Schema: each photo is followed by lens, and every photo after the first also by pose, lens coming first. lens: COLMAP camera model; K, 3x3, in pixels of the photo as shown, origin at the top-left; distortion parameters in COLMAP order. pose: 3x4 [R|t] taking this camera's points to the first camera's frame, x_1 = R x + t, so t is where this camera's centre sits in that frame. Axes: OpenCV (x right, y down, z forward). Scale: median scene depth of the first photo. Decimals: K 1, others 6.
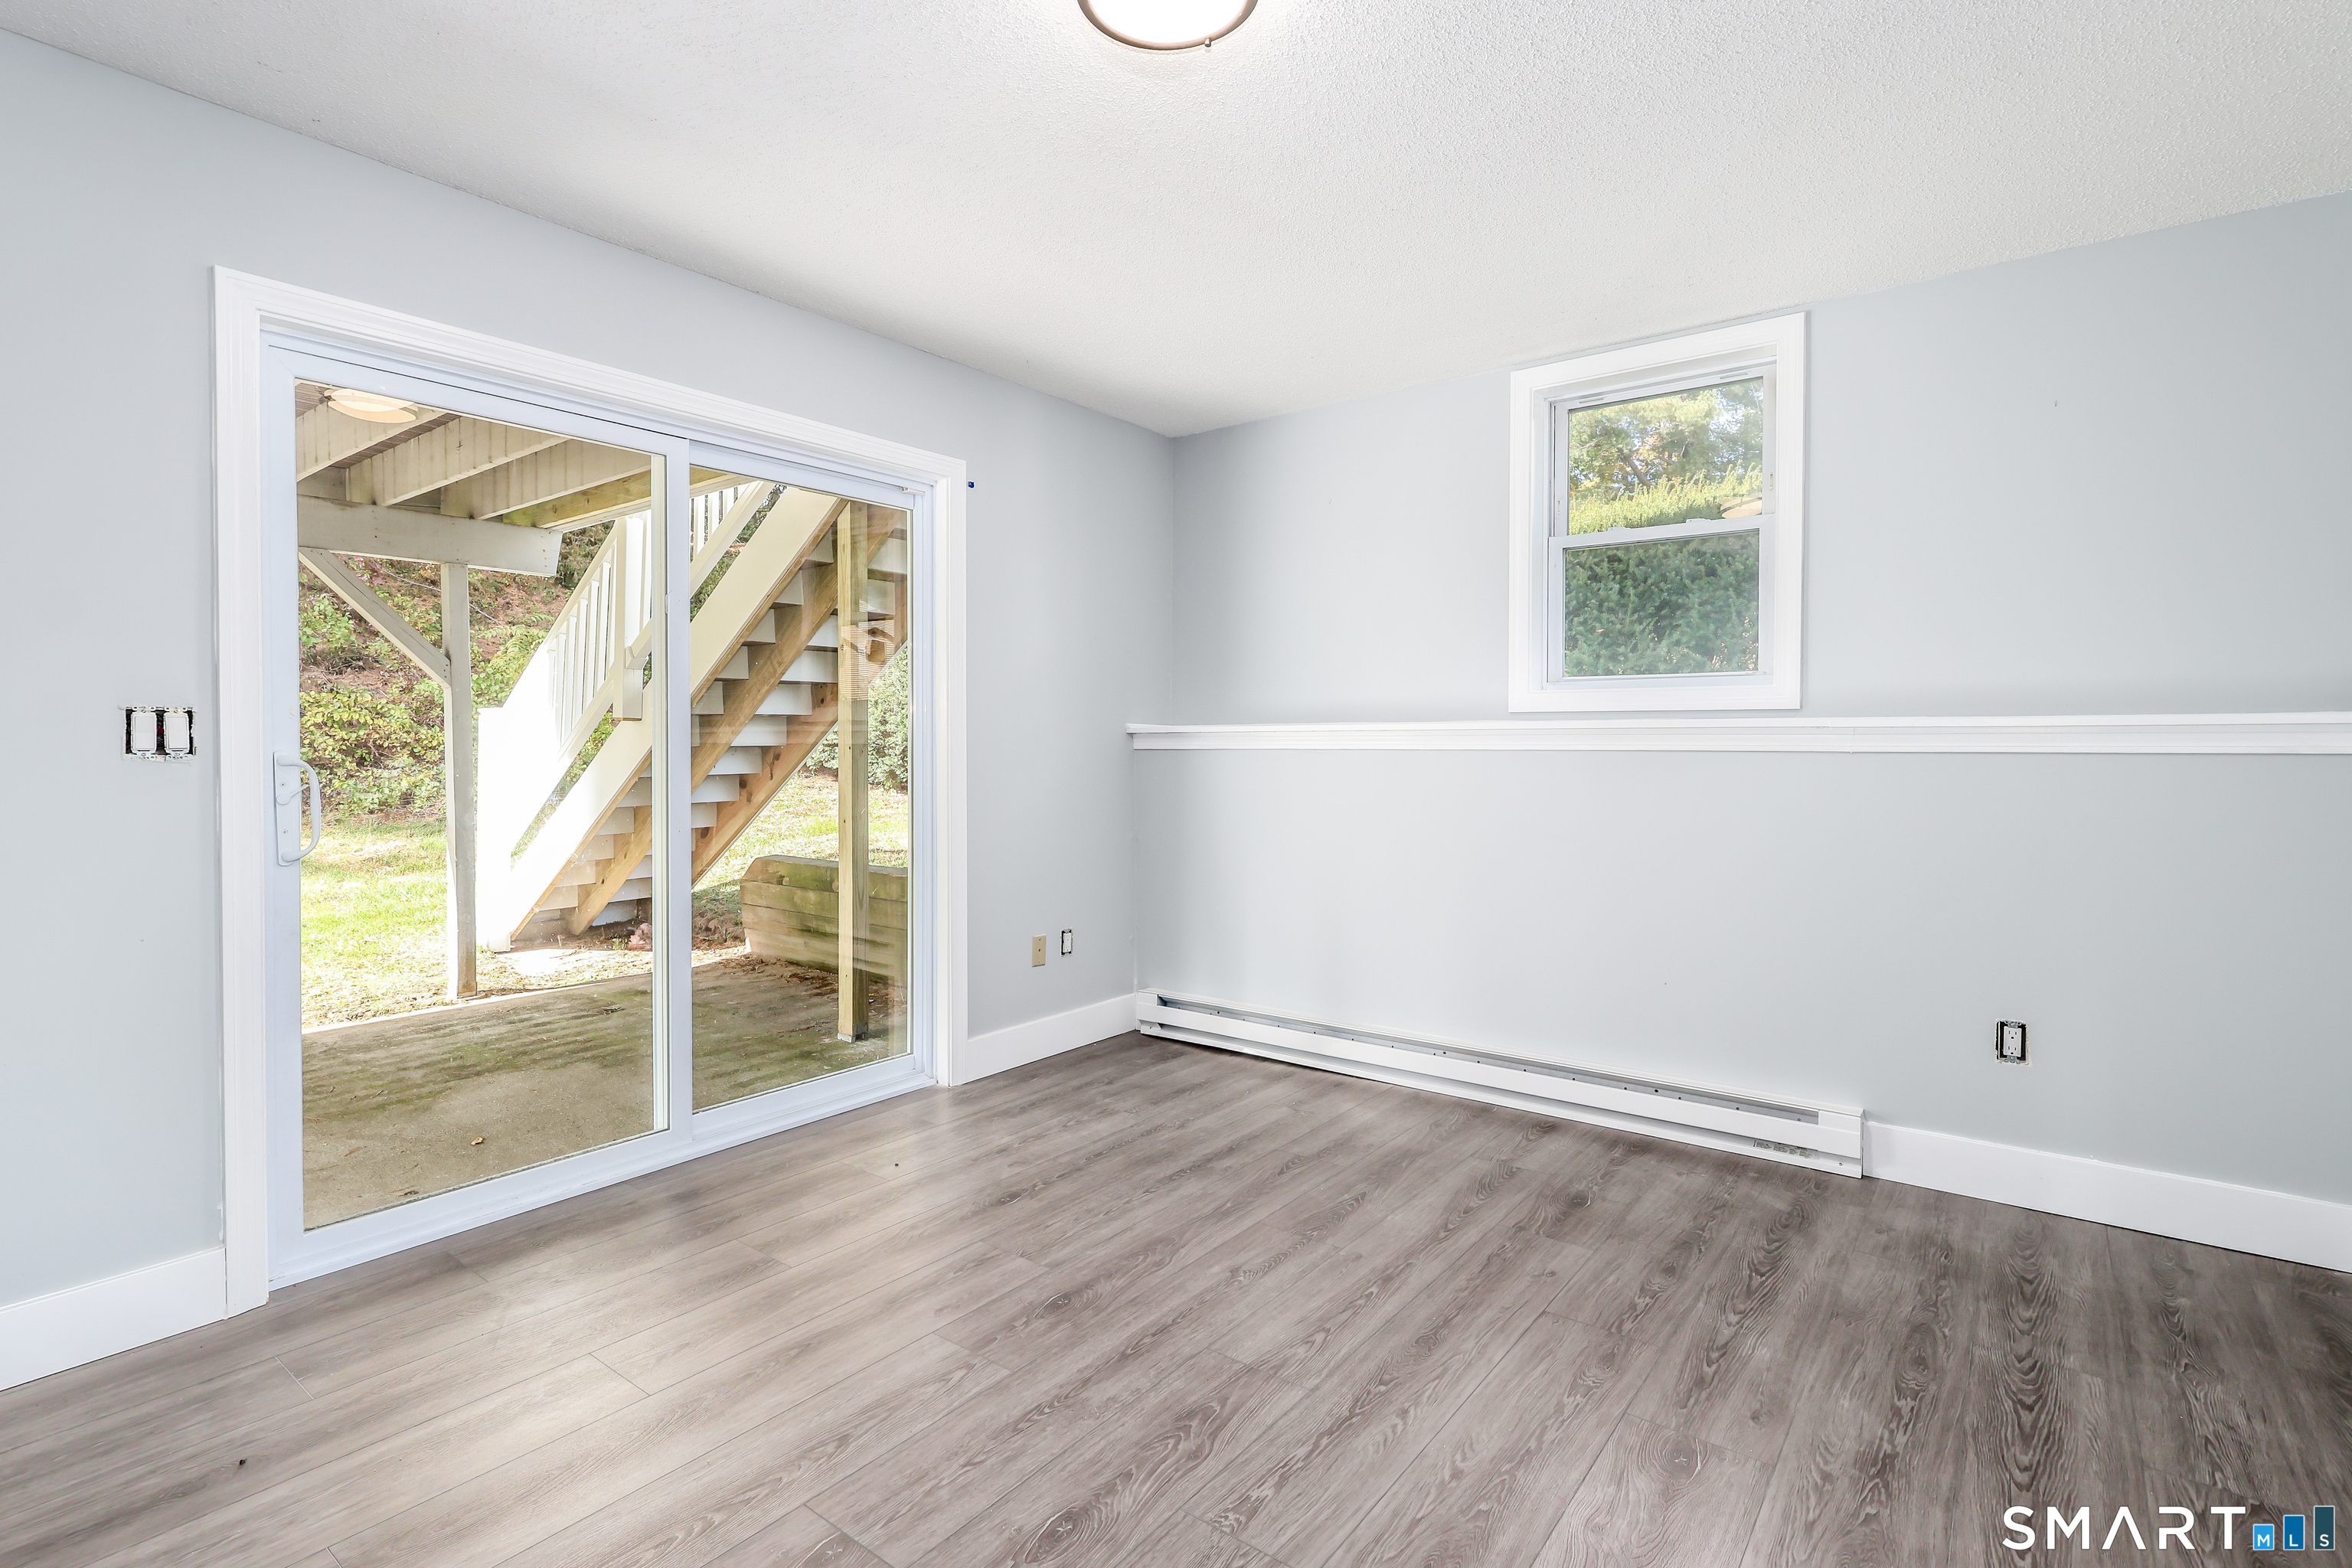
lens RADIAL K [[1106.1, 0, 1180.7], [0, 1106.1, 770.8], [0, 0, 1]] dist [-0.001309, -0.000004]
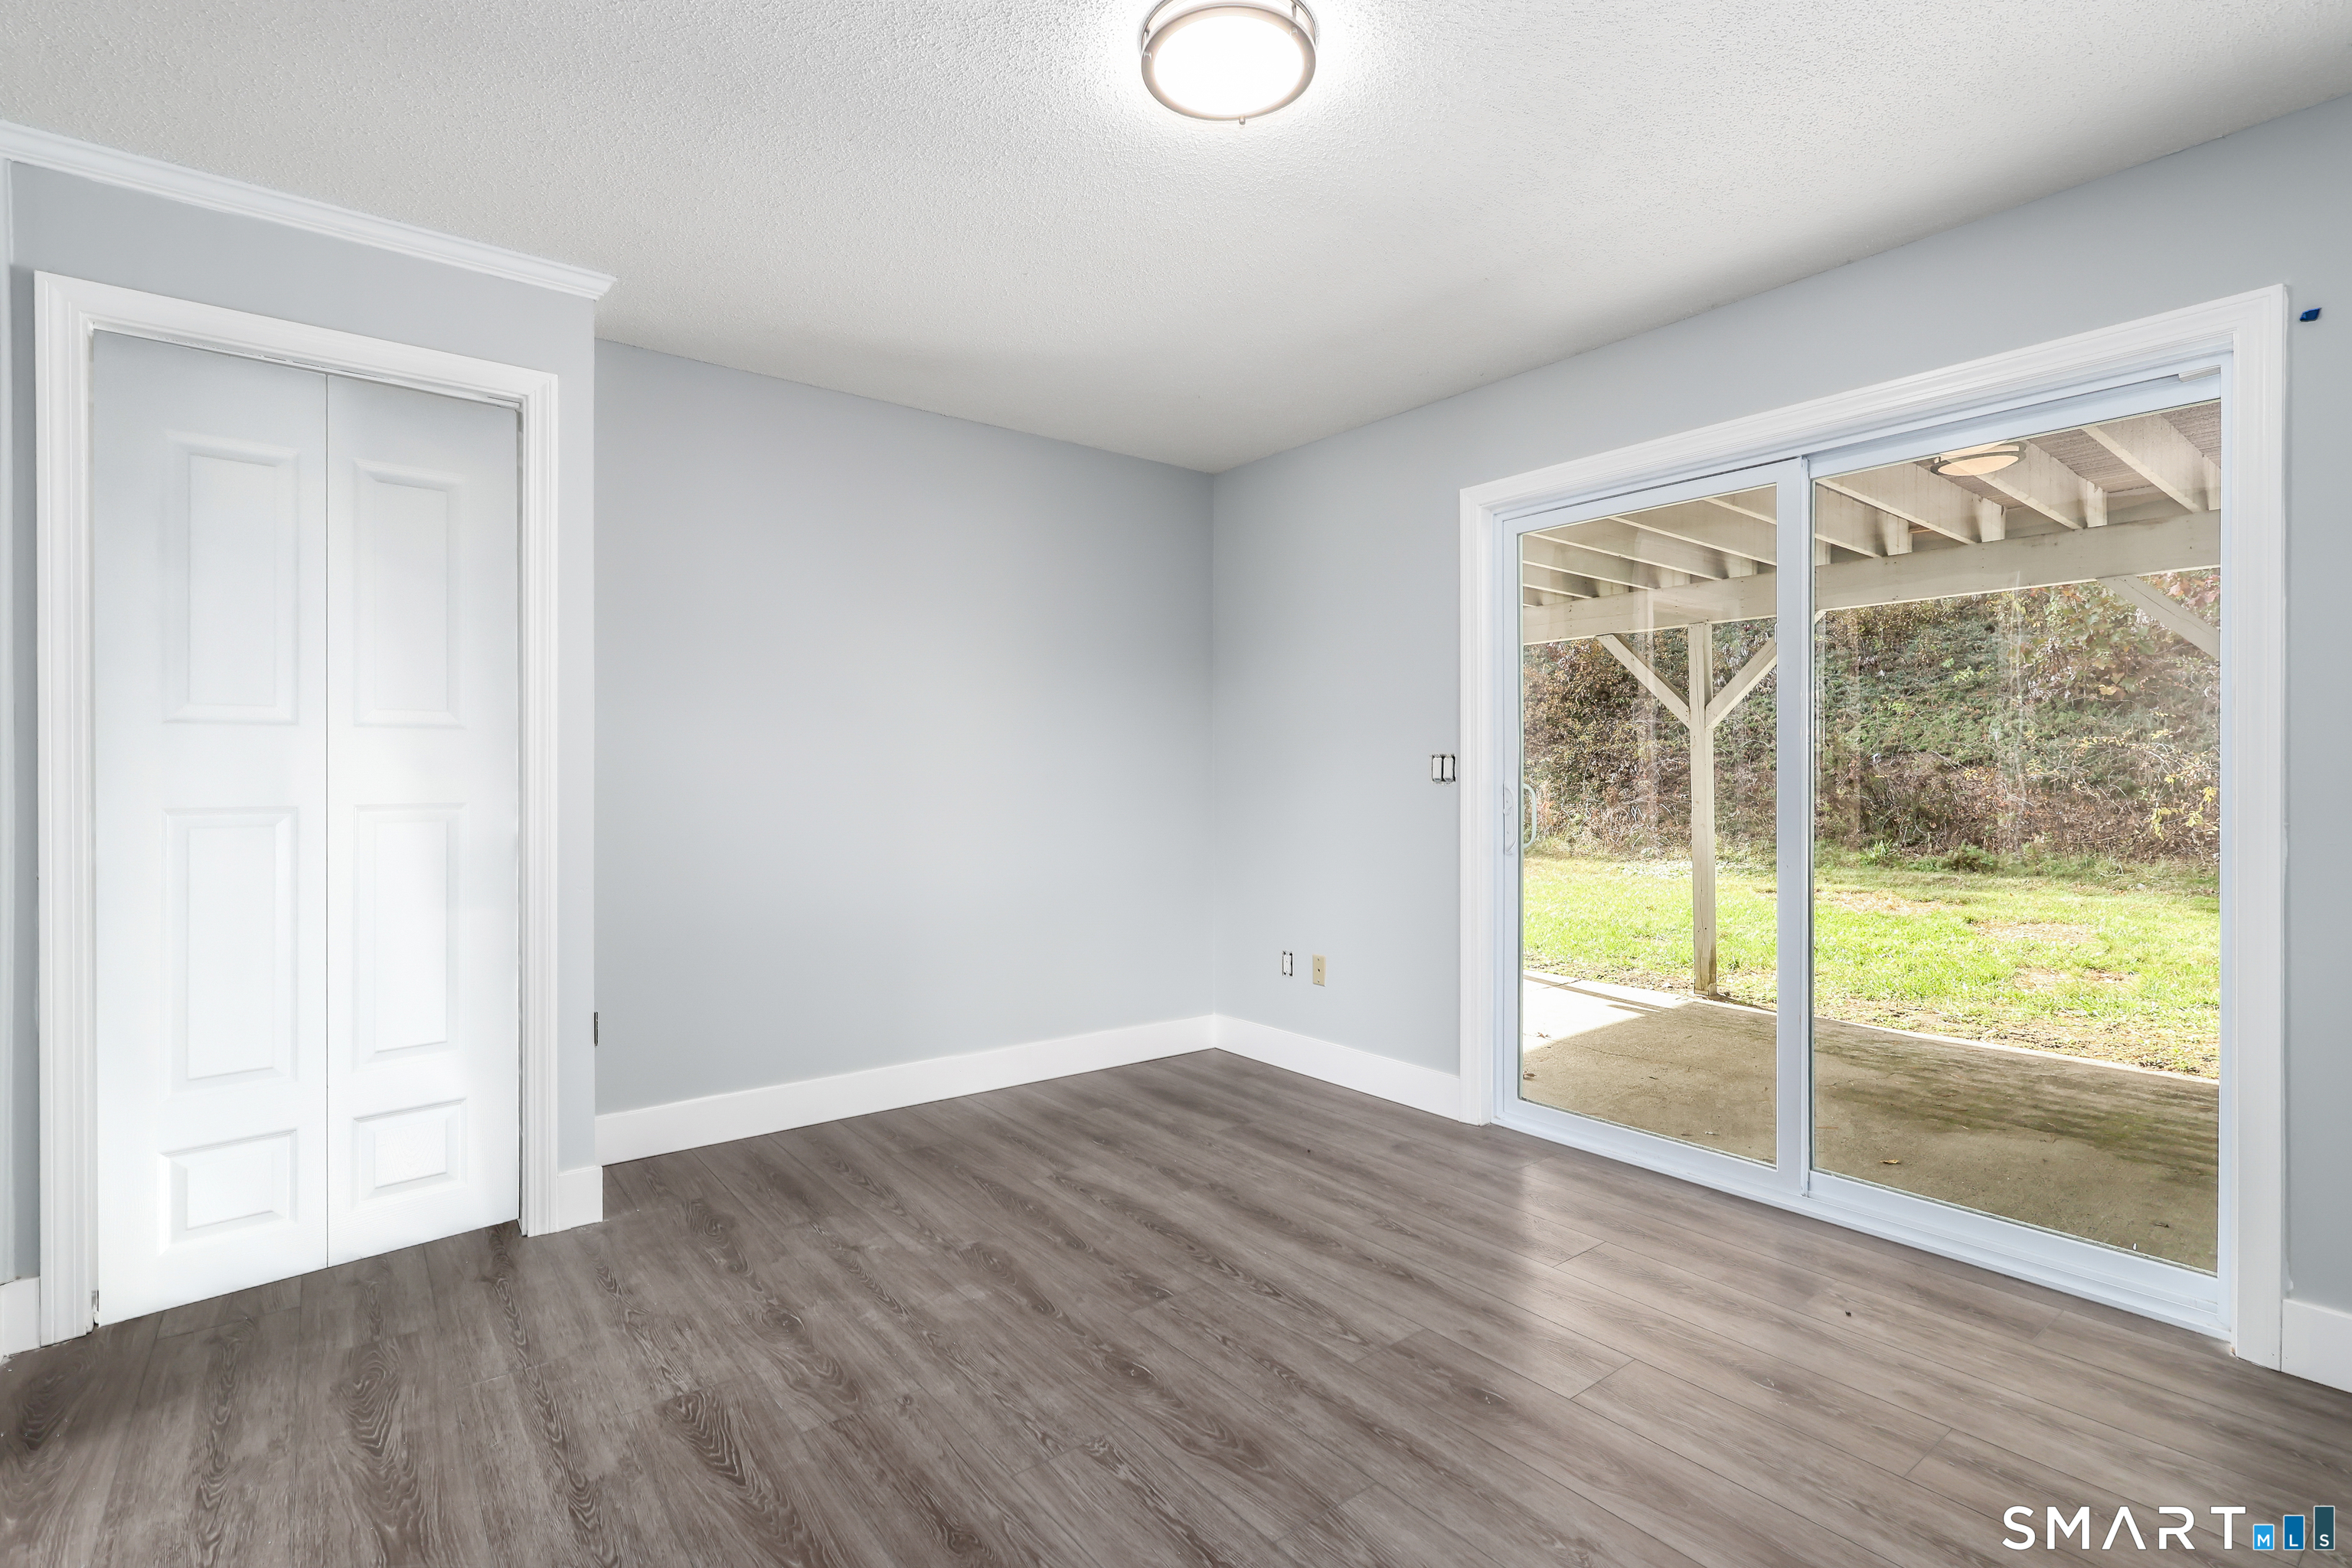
lens RADIAL K [[1090.7, 0, 1182.4], [0, 1090.7, 780.0], [0, 0, 1]] dist [0.000007, 0.000276]
pose [[-0.242391, 0.006411, -0.970158, 0.679734], [-0.022509, 0.999672, 0.012230, -0.022689], [0.969918, 0.024802, -0.242167, 0.810426]]
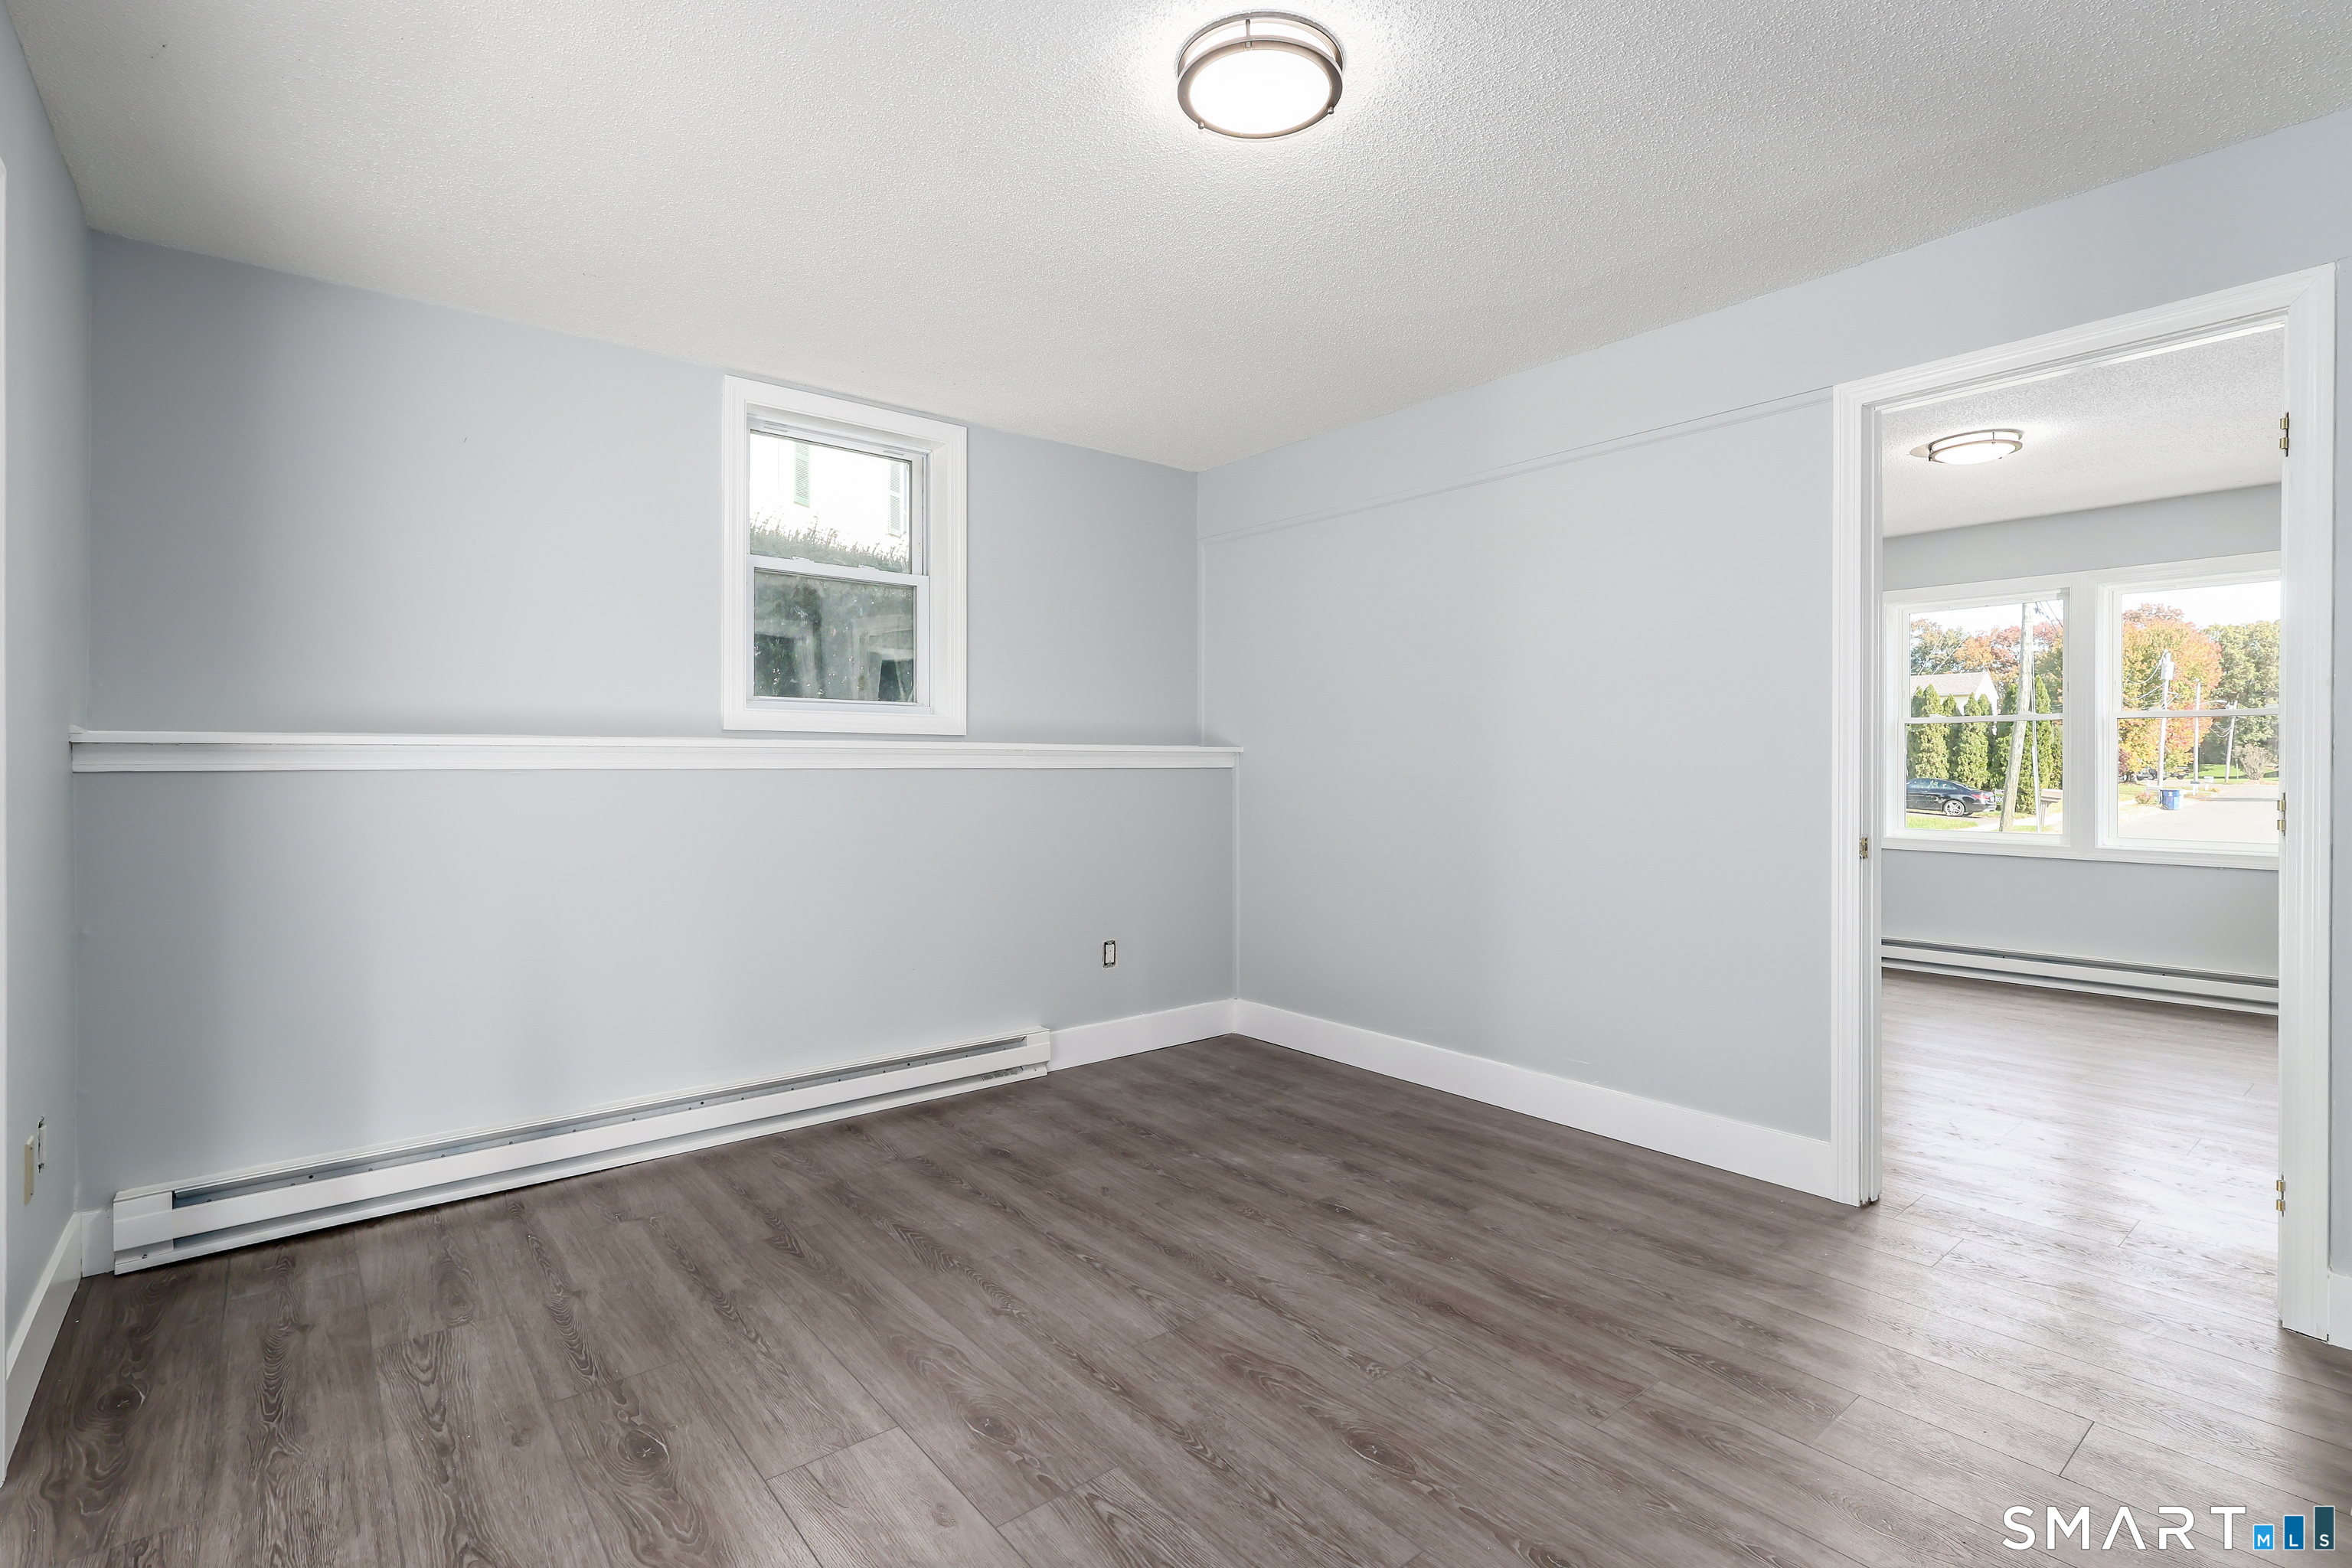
lens RADIAL K [[1106.1, 0, 1180.7], [0, 1106.1, 770.8], [0, 0, 1]] dist [-0.001309, -0.000004]
pose [[0.224414, -0.007157, 0.974468, -0.753705], [0.022365, 0.999747, 0.002192, -0.014461], [-0.974237, 0.021302, 0.224518, 0.552198]]
